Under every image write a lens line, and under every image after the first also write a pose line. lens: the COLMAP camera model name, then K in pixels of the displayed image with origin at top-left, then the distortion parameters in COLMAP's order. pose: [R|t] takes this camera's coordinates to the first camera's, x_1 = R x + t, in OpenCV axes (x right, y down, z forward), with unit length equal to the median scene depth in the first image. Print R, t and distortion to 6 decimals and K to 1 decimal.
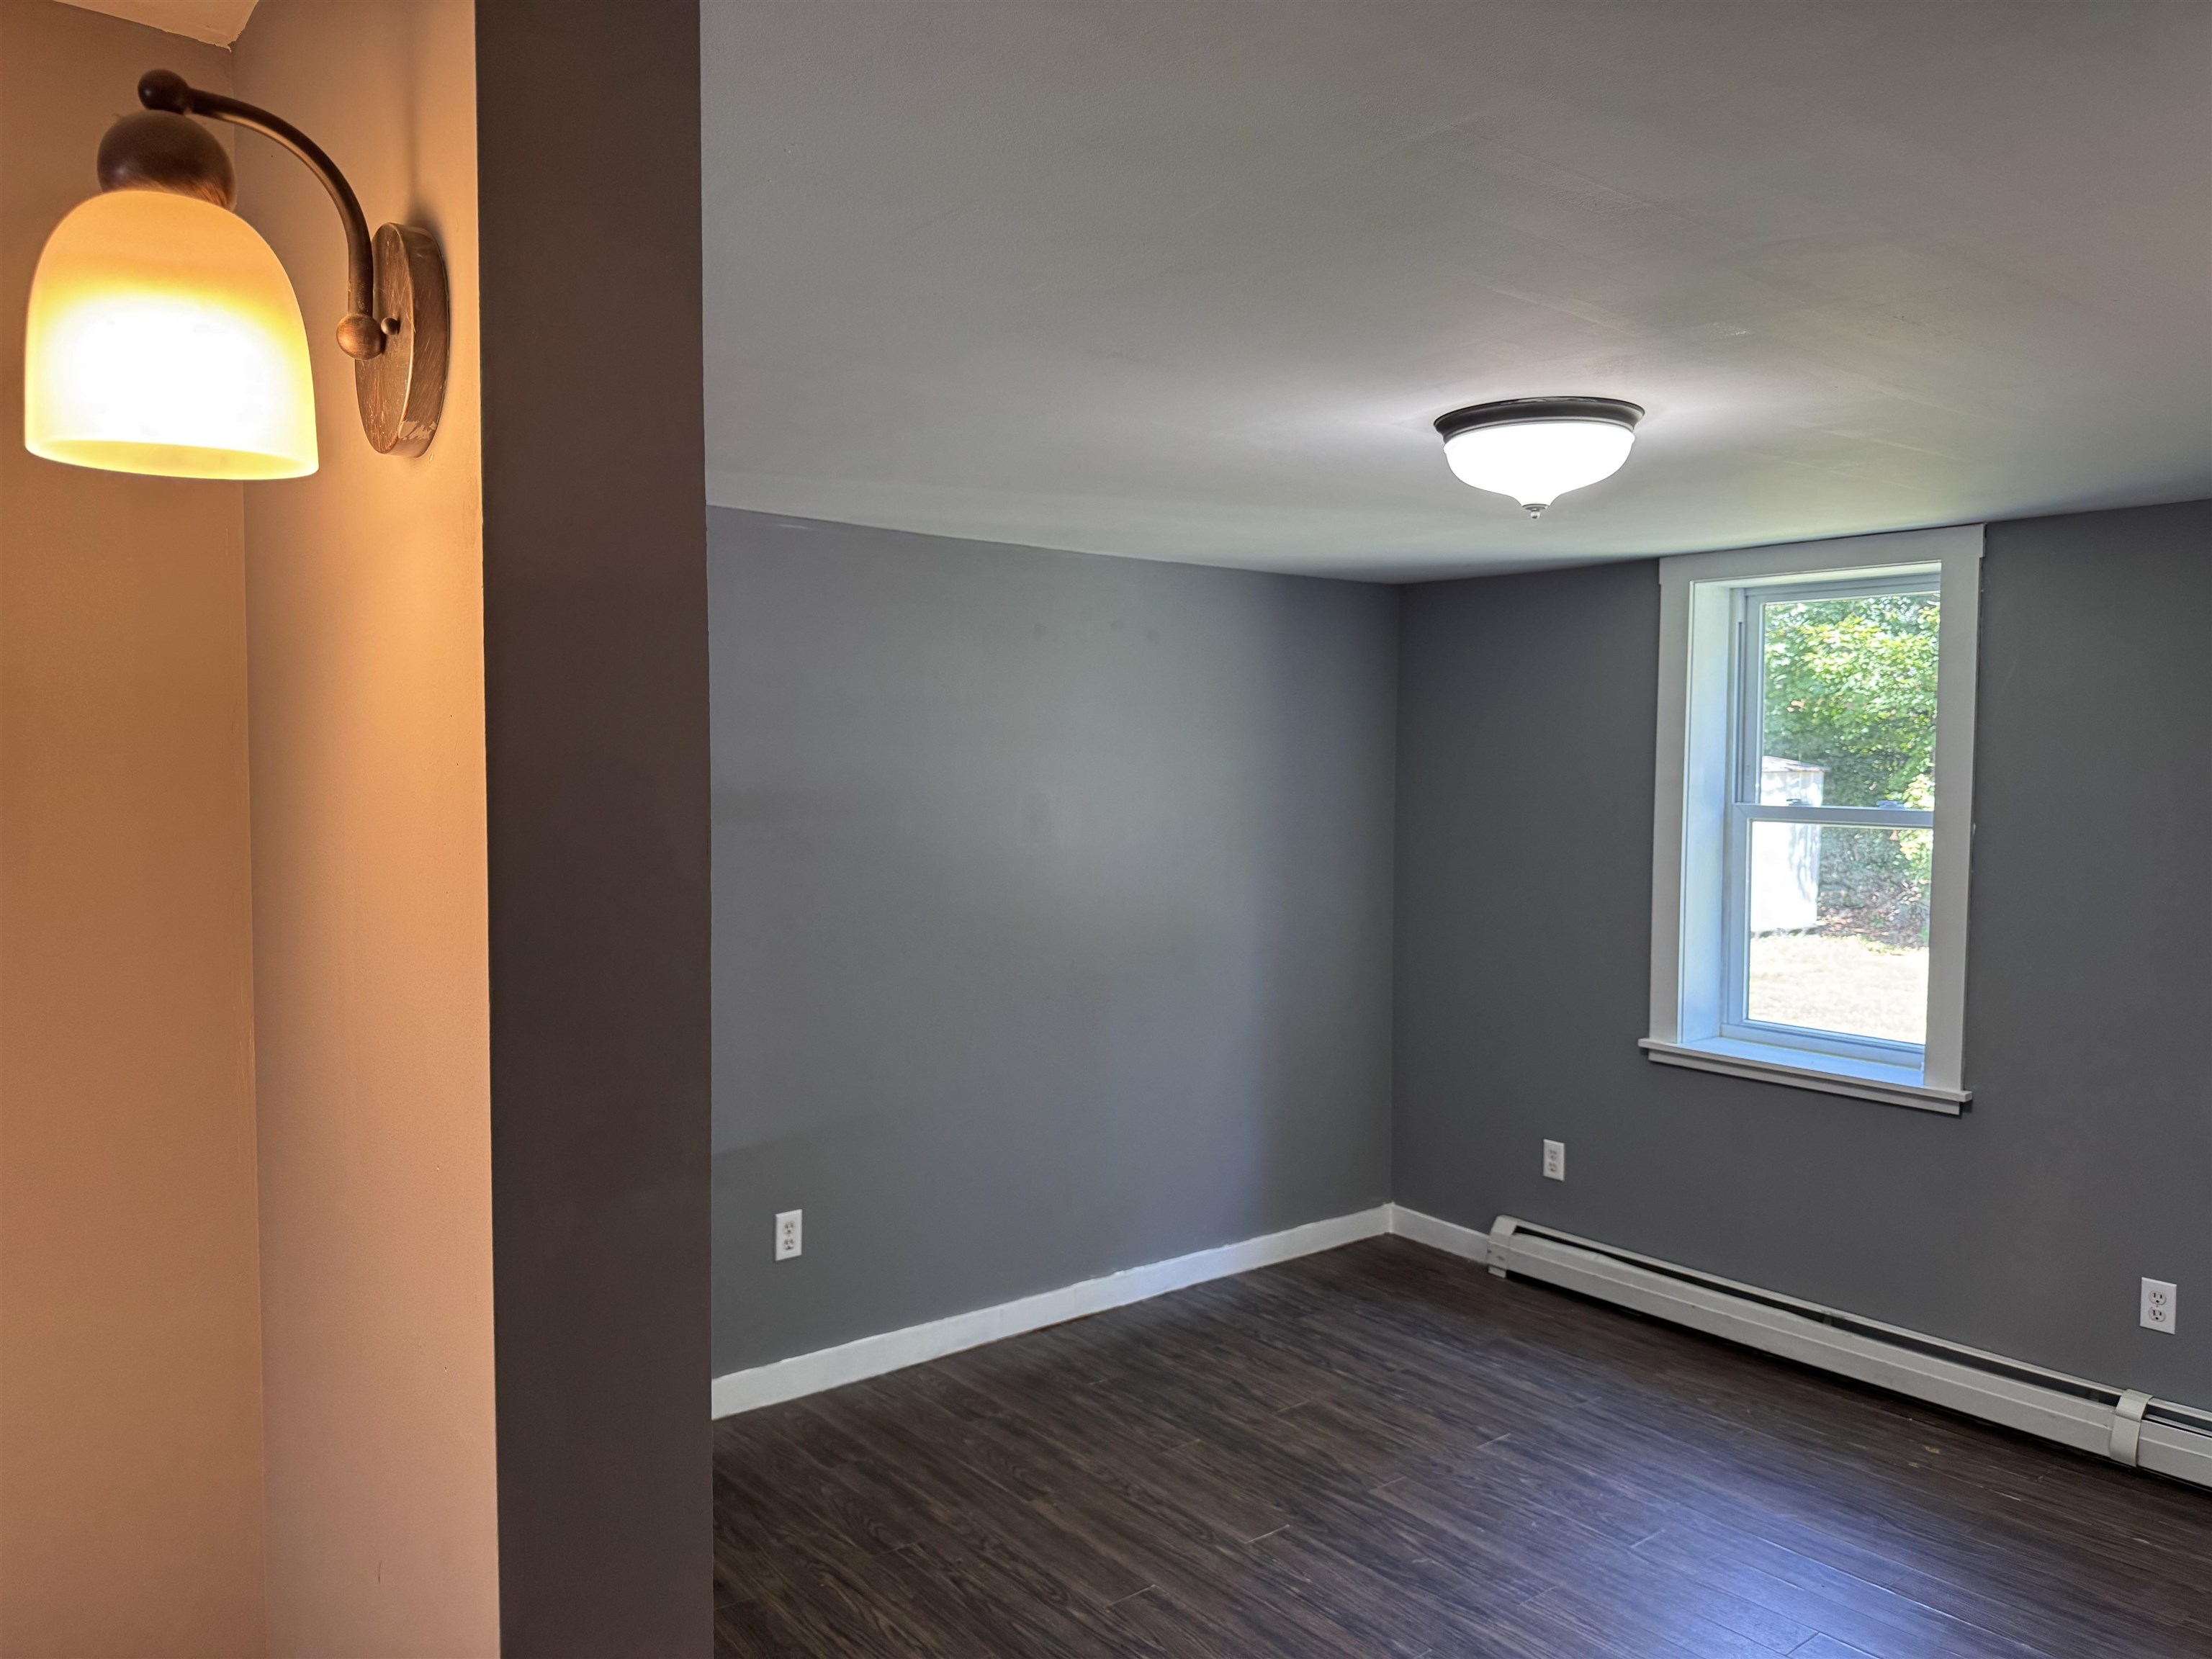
lens RADIAL K [[1575.6, 0, 1106.0], [0, 1575.6, 829.5], [0, 0, 1]] dist [-0.002129, -0.007011]
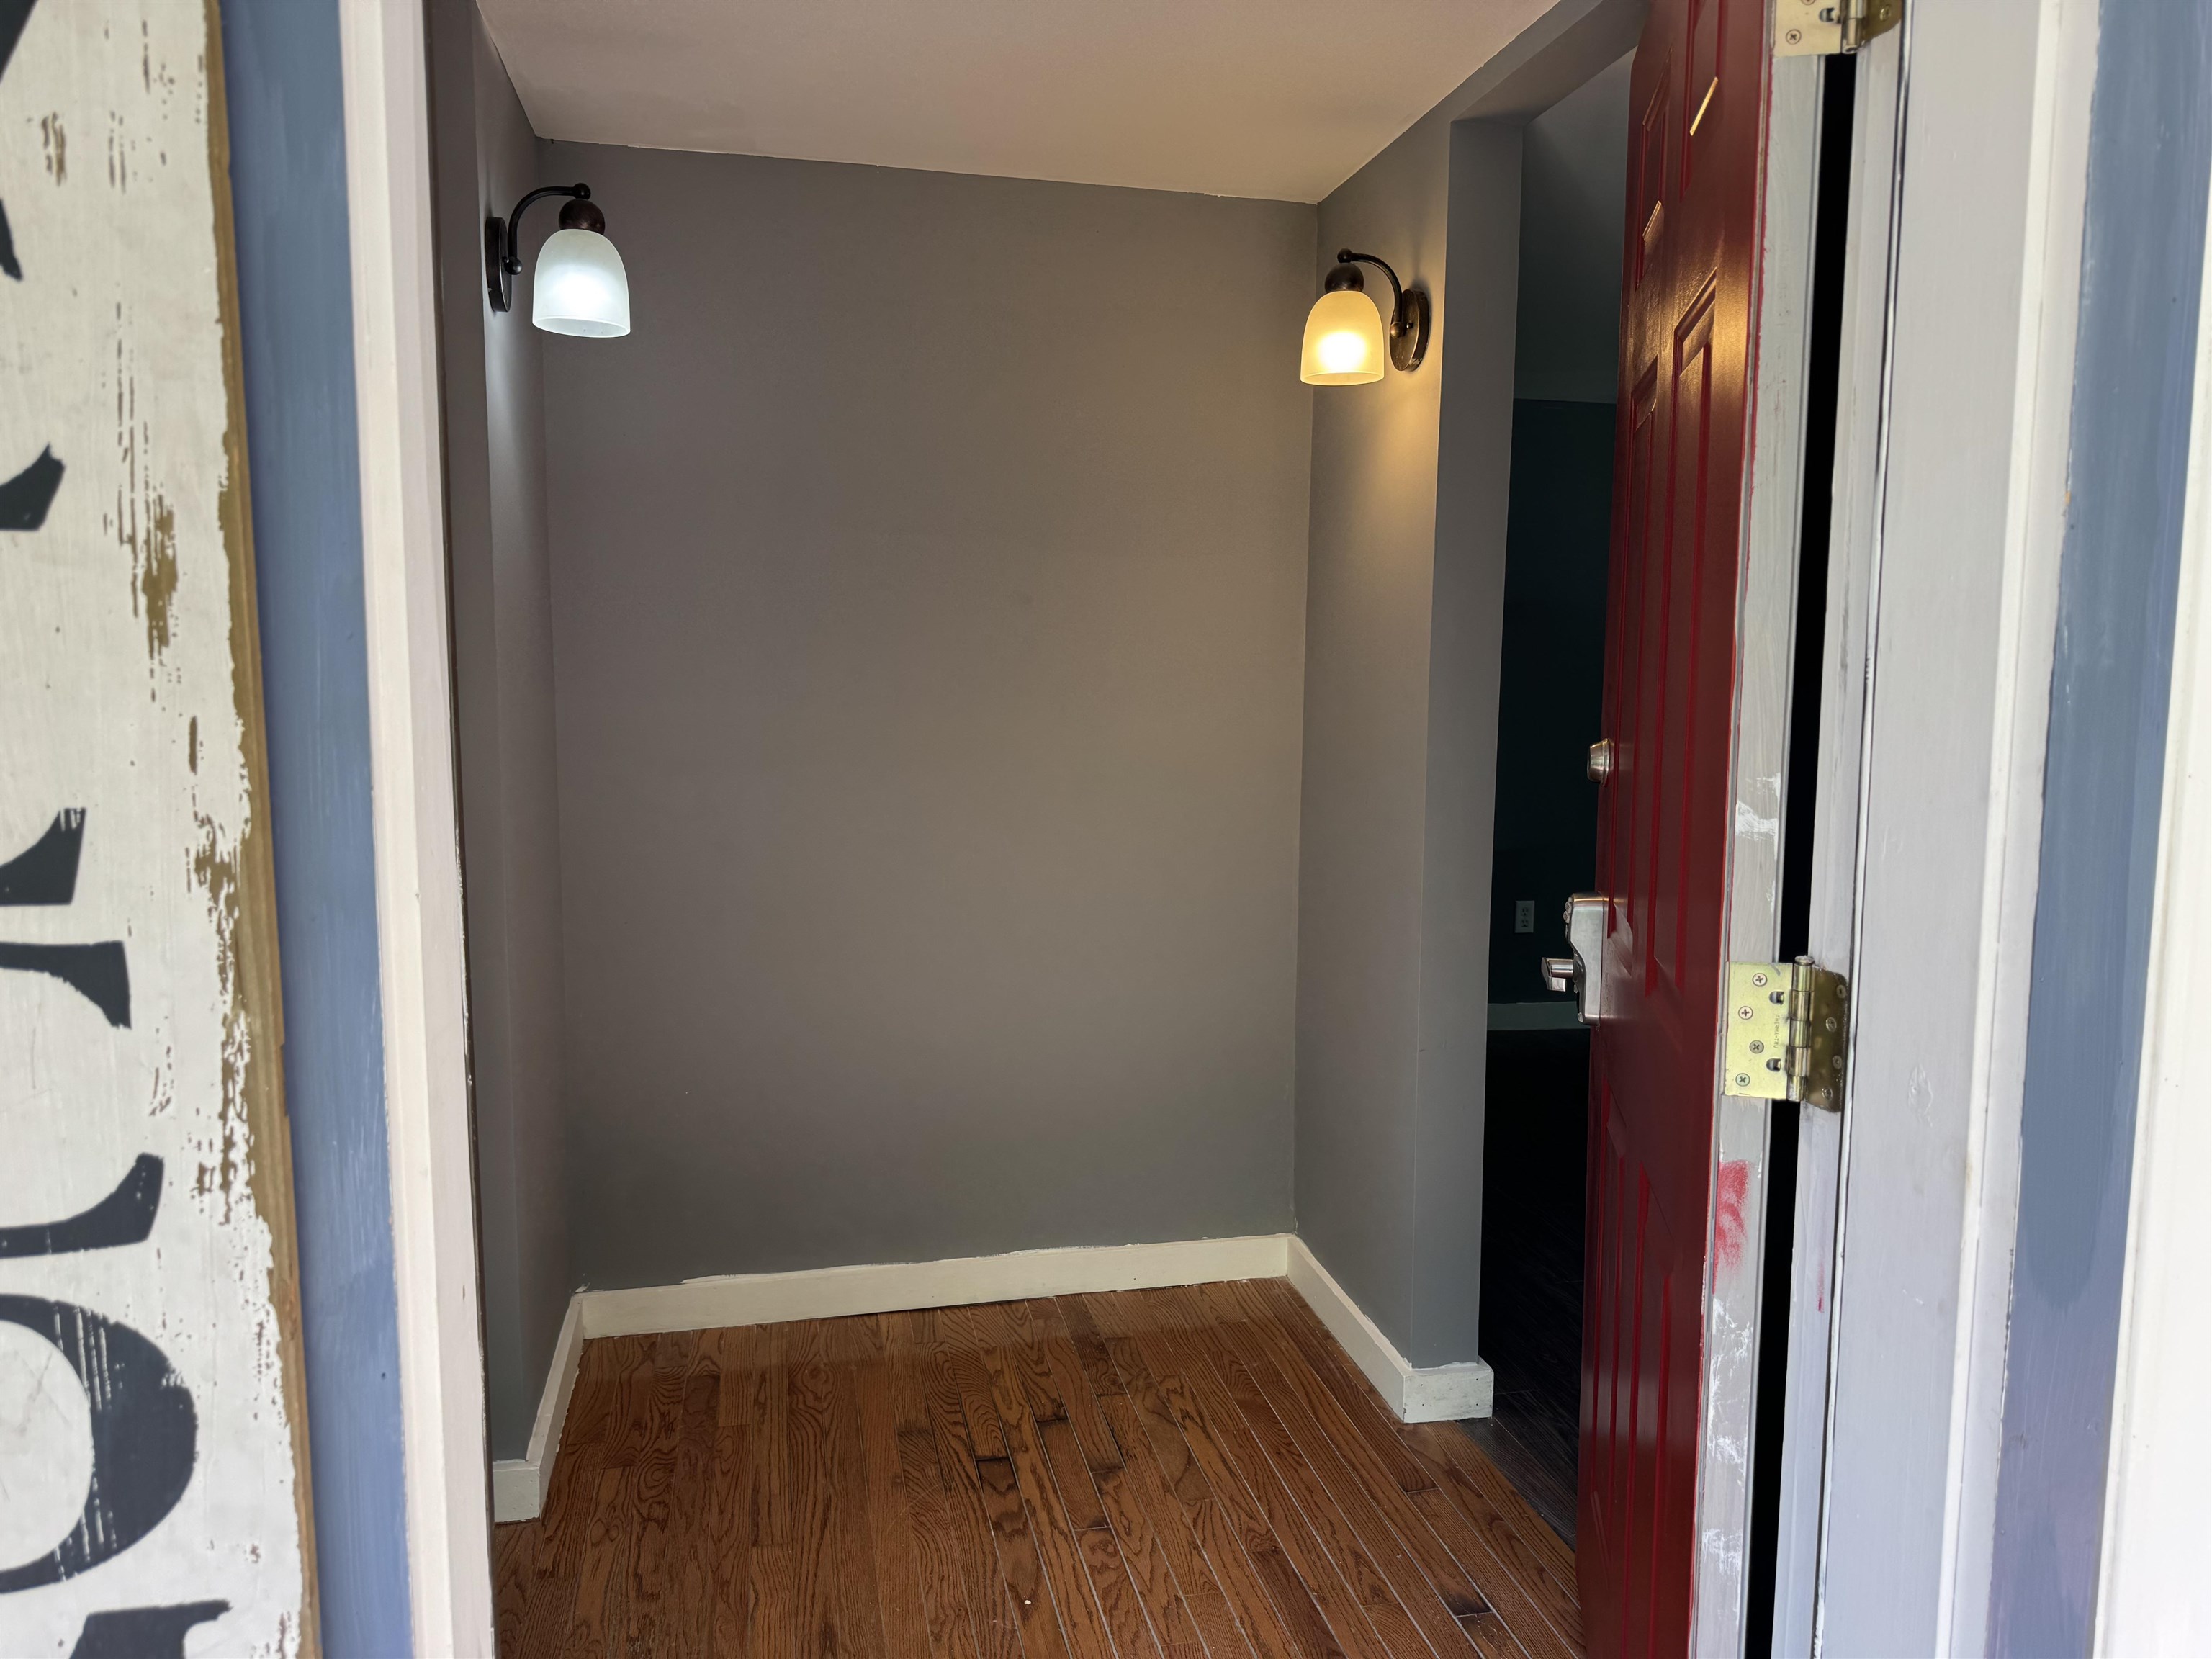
lens RADIAL K [[1575.6, 0, 1106.0], [0, 1575.6, 829.5], [0, 0, 1]] dist [-0.002129, -0.007011]
pose [[0.896080, 0.045539, -0.441551, 0.090070], [-0.016124, 0.997406, 0.070145, 0.101325], [0.443600, -0.055736, 0.894490, -0.467827]]
